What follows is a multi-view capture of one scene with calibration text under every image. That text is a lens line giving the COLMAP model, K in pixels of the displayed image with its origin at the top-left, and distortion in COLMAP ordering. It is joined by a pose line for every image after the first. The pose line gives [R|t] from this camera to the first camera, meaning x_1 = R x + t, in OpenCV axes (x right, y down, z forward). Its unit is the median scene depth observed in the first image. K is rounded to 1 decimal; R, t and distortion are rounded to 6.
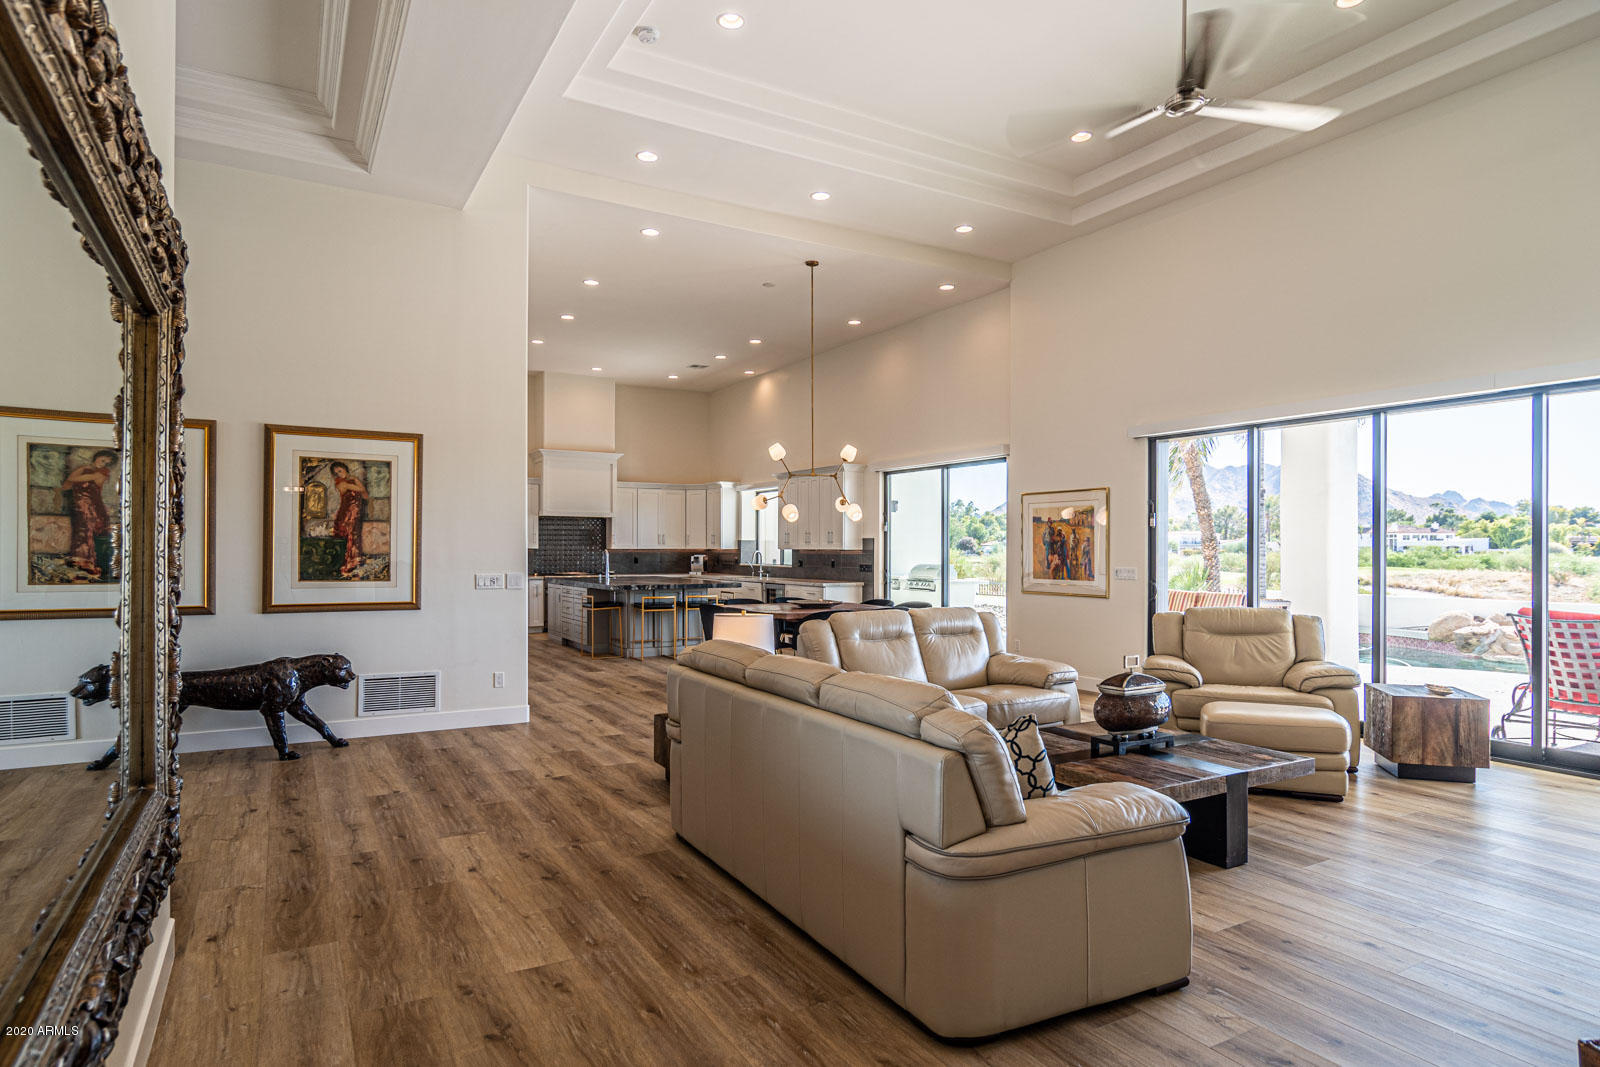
lens RADIAL K [[888.4, 0, 795.6], [0, 888.4, 541.3], [0, 0, 1]] dist [0.002268, 0.001902]
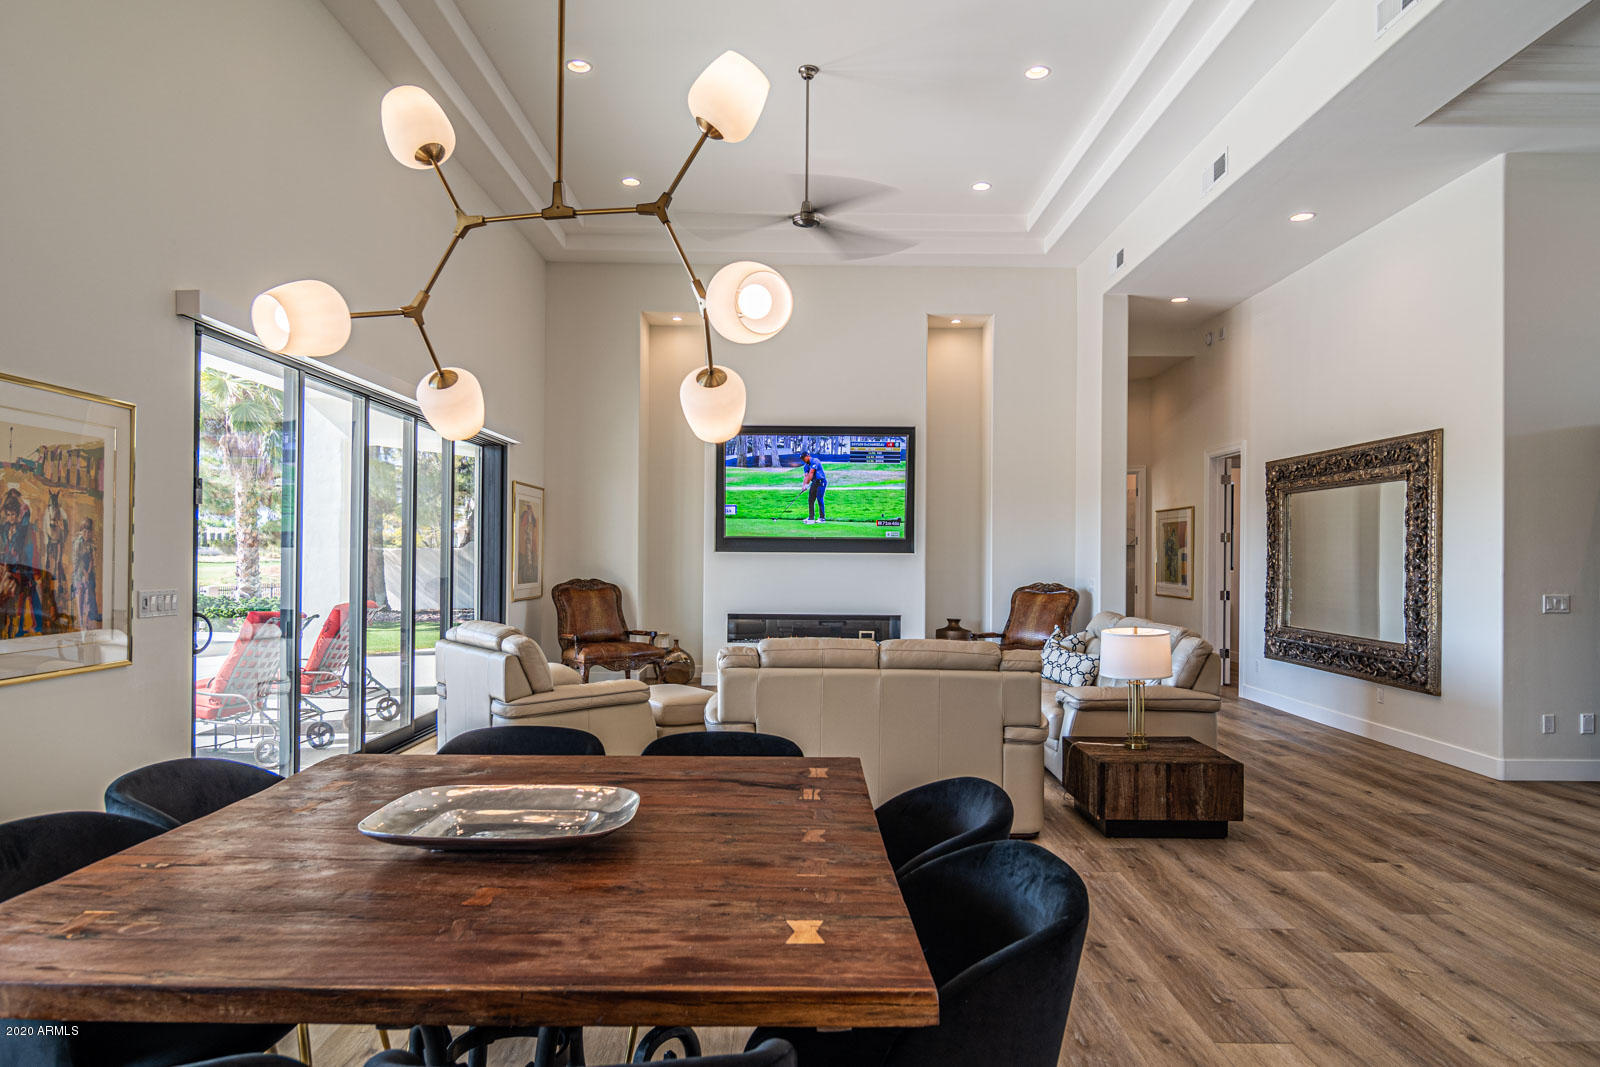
lens RADIAL K [[980.4, 0, 795.7], [0, 980.4, 556.9], [0, 0, 1]] dist [-0.003426, -0.004082]
pose [[-0.864517, -0.009071, 0.502521, -0.156539], [-0.013550, 0.999894, -0.005263, 0.010469], [-0.502420, -0.011359, -0.864549, 1.221650]]
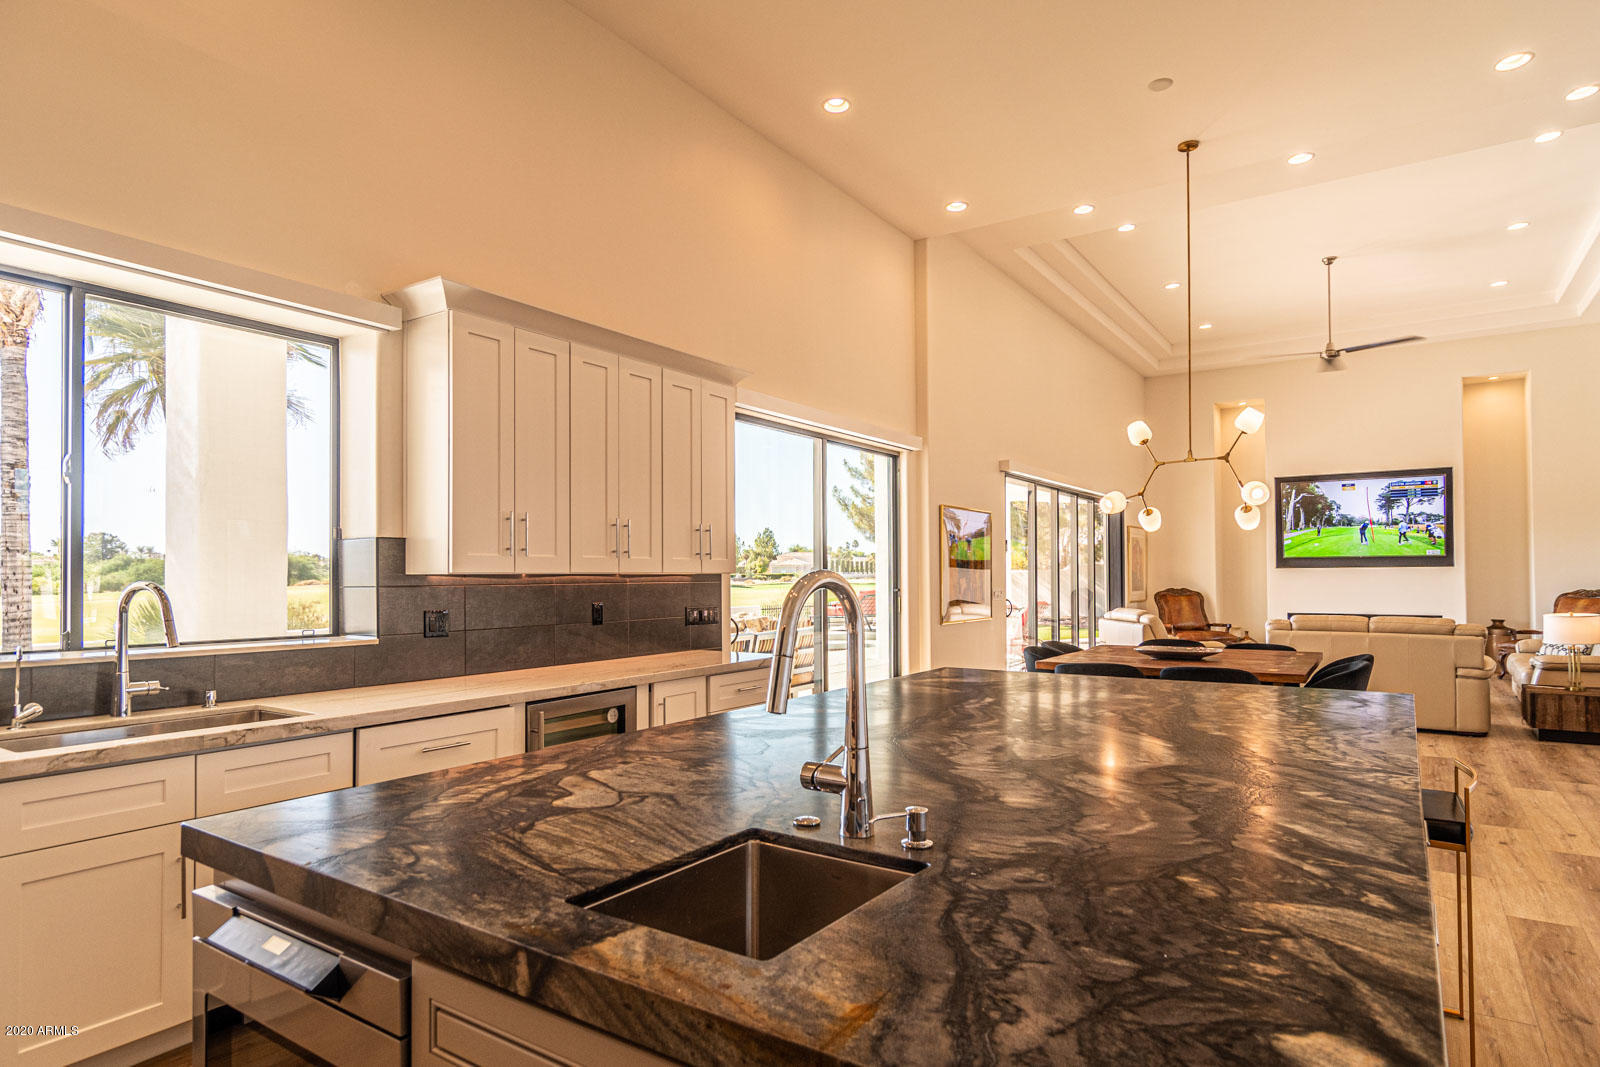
lens RADIAL K [[888.4, 0, 799.3], [0, 888.4, 561.1], [0, 0, 1]] dist [0.002268, 0.001902]
pose [[-0.435601, 0.016447, 0.899989, -0.467452], [-0.001180, 0.999822, -0.018843, 0.015959], [-0.900139, -0.009270, -0.435504, 1.611586]]
